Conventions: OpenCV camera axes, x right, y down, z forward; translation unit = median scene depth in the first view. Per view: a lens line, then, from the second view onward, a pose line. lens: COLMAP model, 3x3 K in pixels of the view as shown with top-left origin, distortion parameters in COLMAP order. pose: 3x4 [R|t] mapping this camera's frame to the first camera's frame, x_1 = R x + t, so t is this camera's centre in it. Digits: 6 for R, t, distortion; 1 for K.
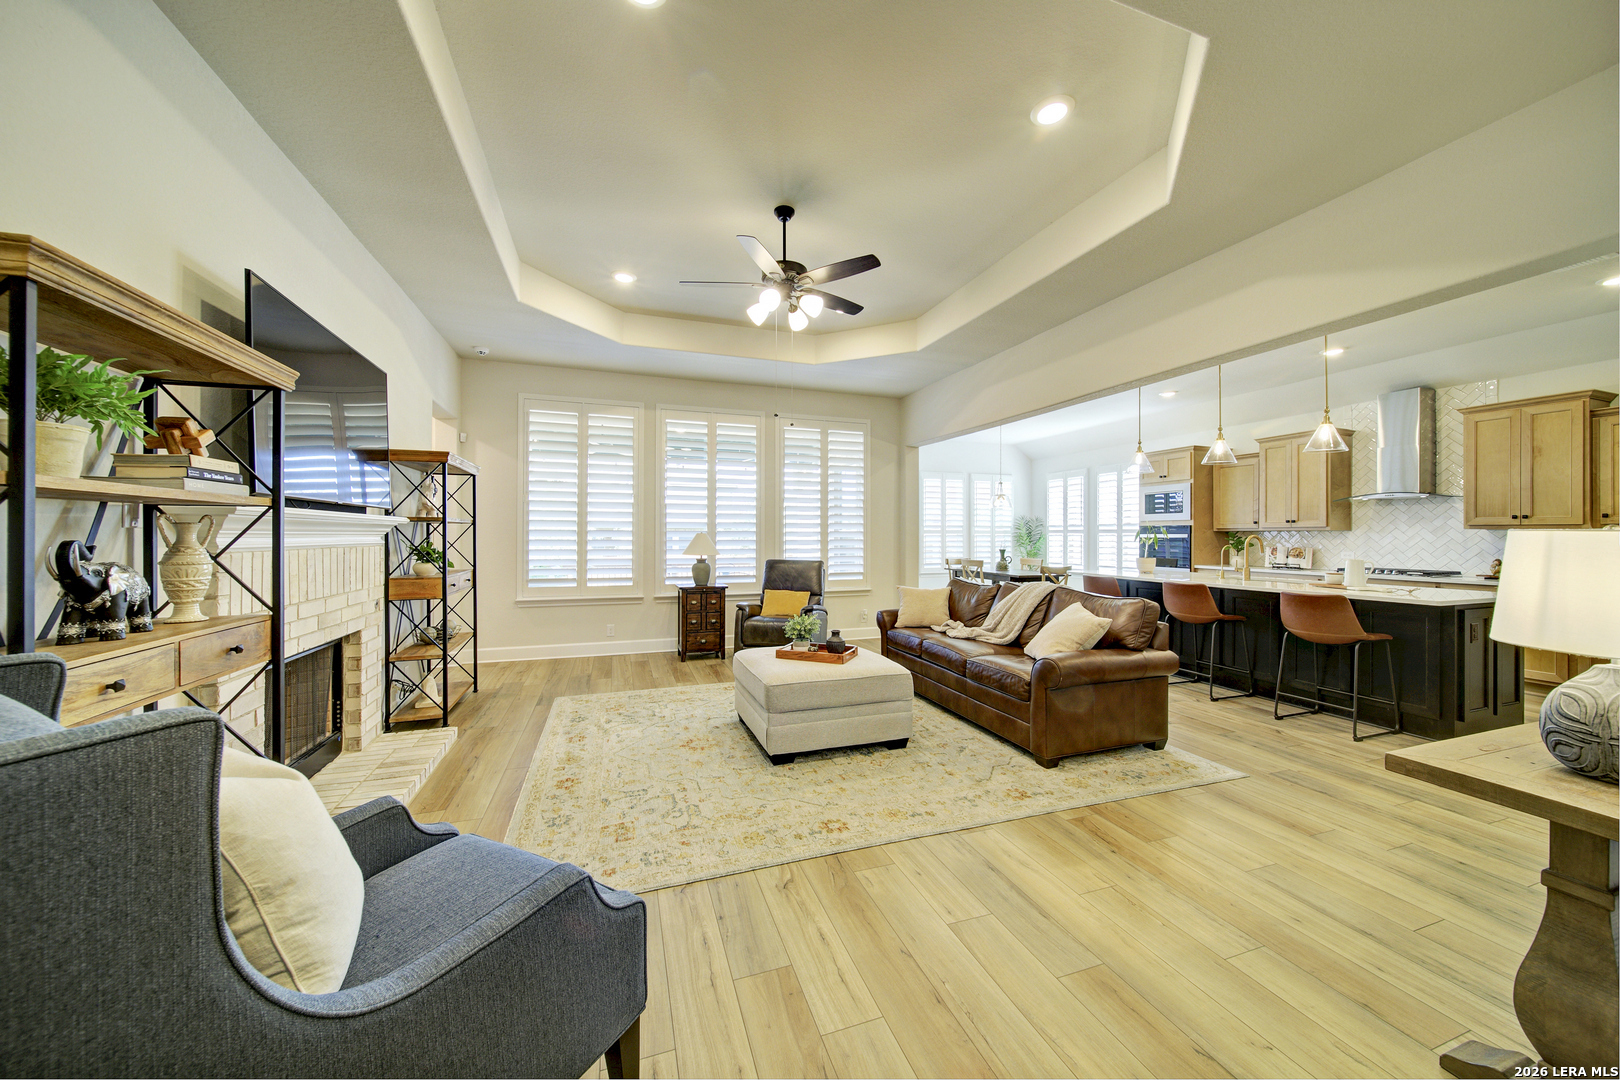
lens RADIAL K [[563.0, 0, 805.5], [0, 563.0, 533.6], [0, 0, 1]] dist [0.001117, -0.002050]
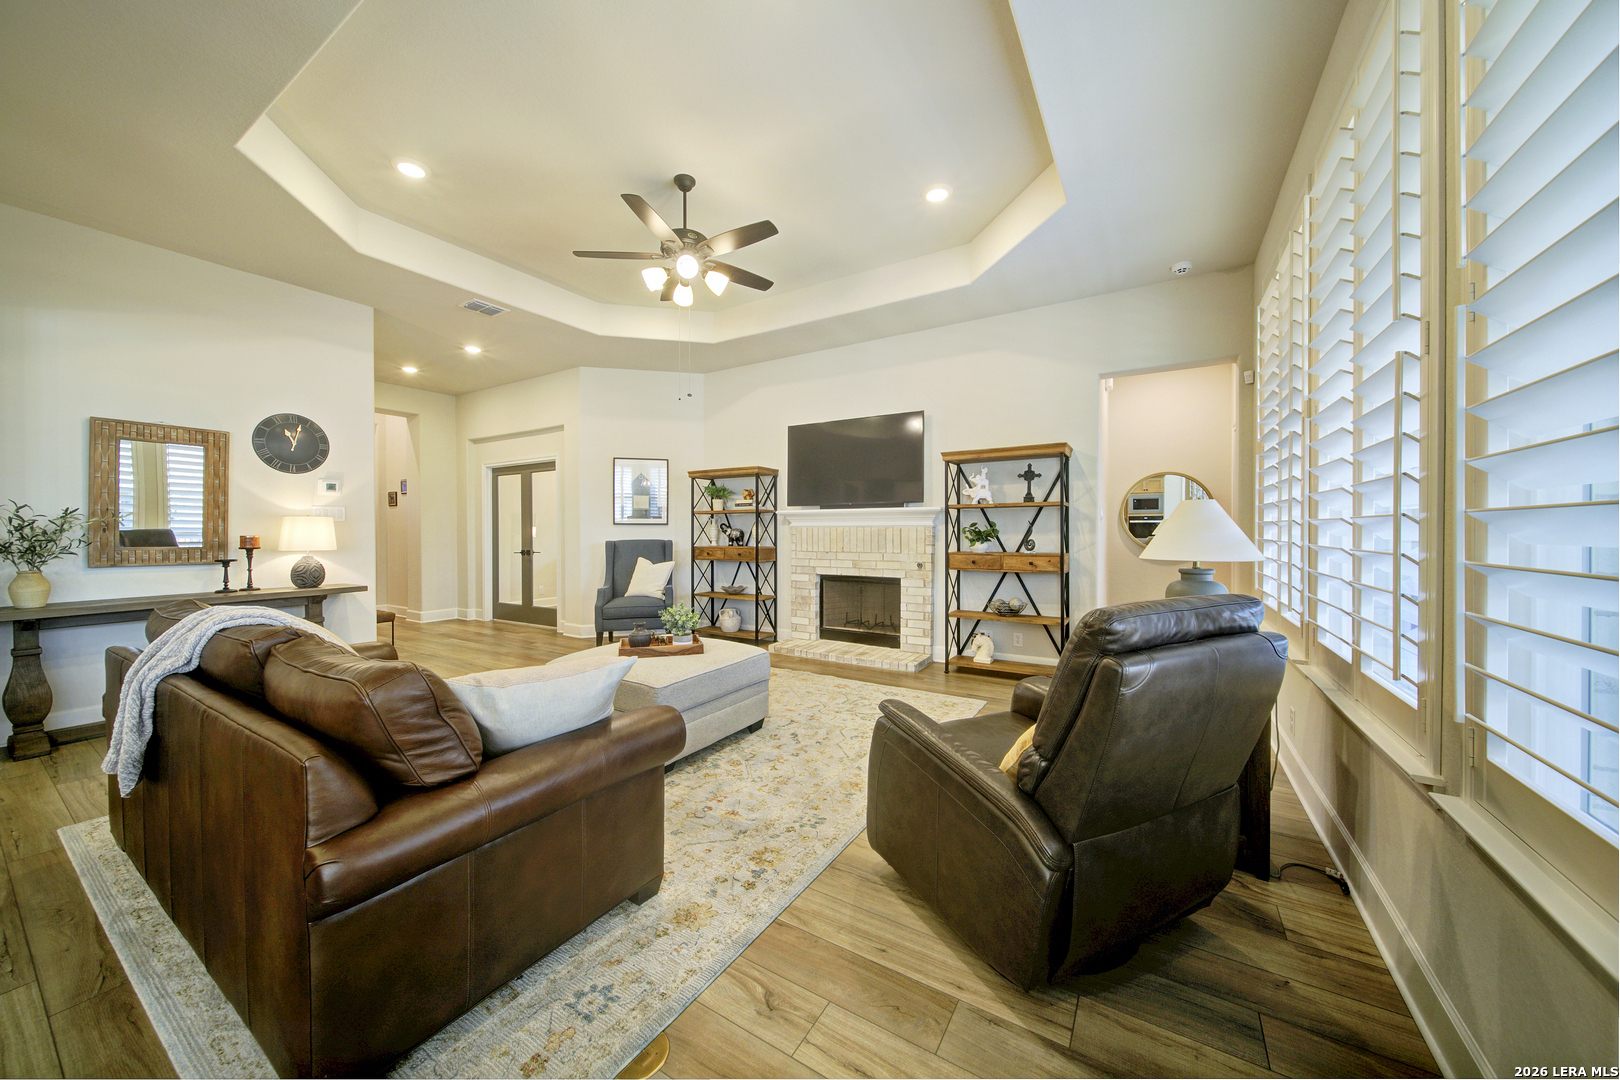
lens RADIAL K [[563.0, 0, 805.5], [0, 563.0, 533.6], [0, 0, 1]] dist [0.001117, -0.002050]
pose [[-0.775510, 0.004763, -0.631317, 0.285948], [0.002867, 0.999988, 0.004021, 0.021485], [0.631329, 0.001308, -0.775514, 1.298438]]
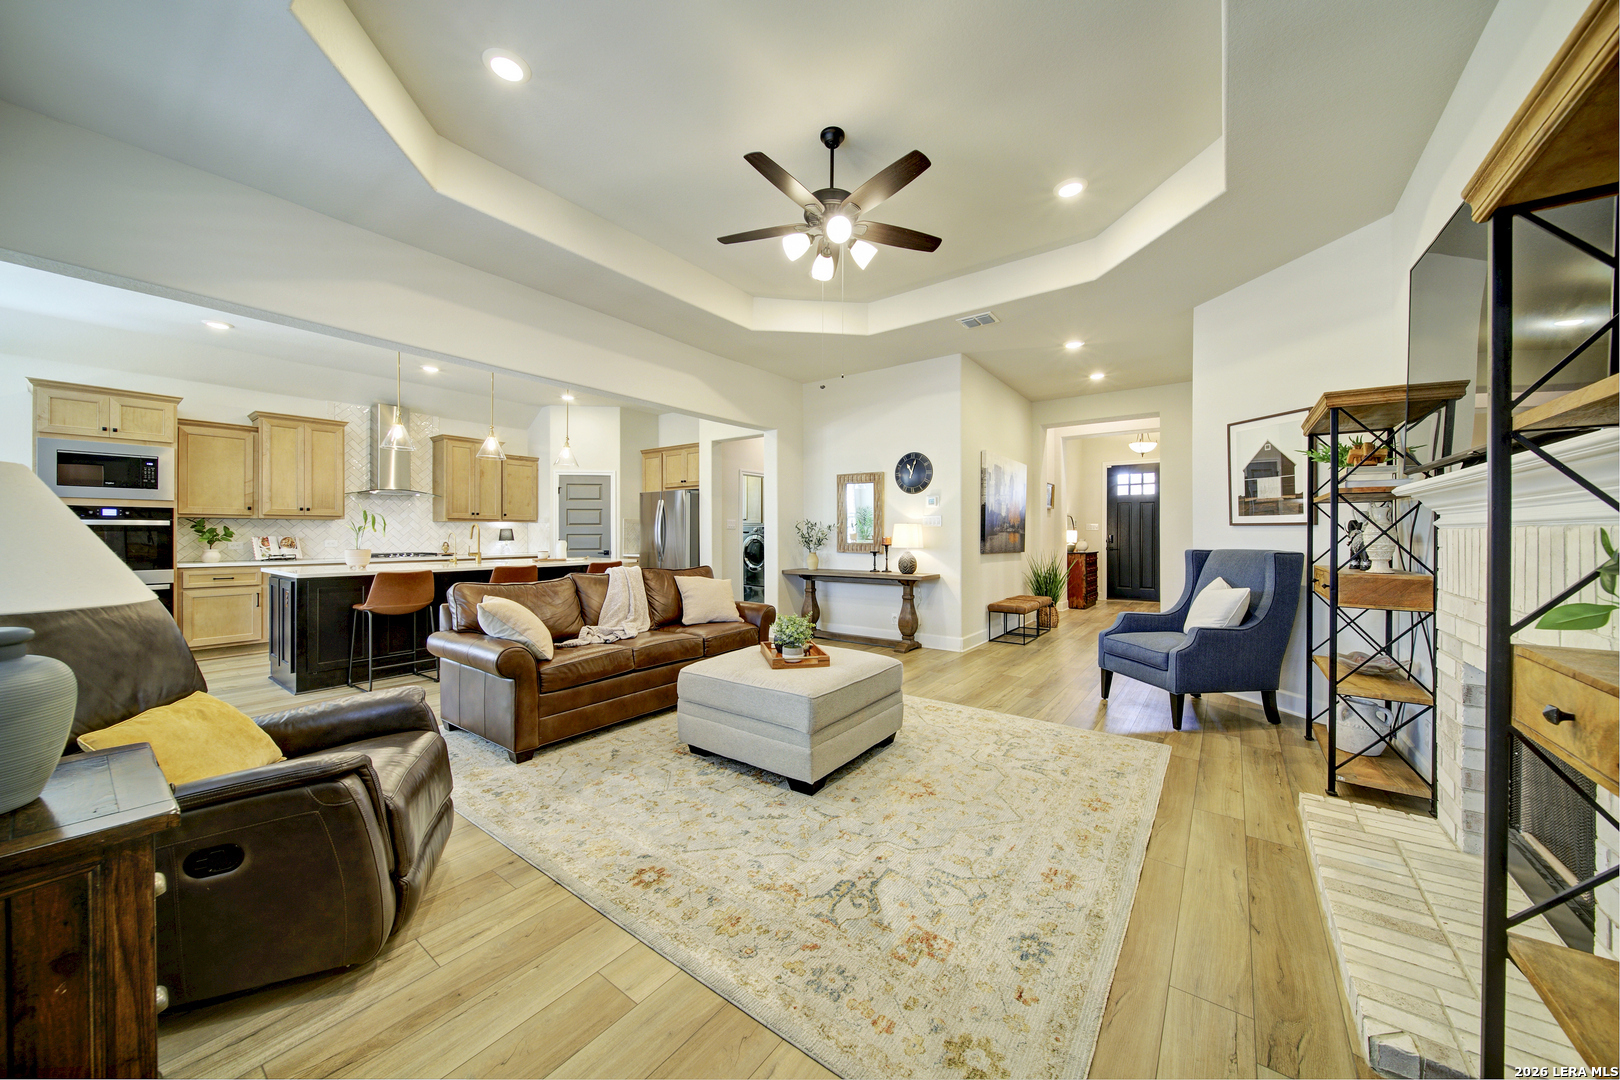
lens RADIAL K [[563.0, 0, 805.5], [0, 563.0, 533.6], [0, 0, 1]] dist [0.001117, -0.002050]
pose [[-0.565213, -0.002229, 0.824942, -0.494442], [-0.004619, 0.999989, -0.000463, 0.019745], [-0.824932, -0.004072, -0.565217, 1.042621]]
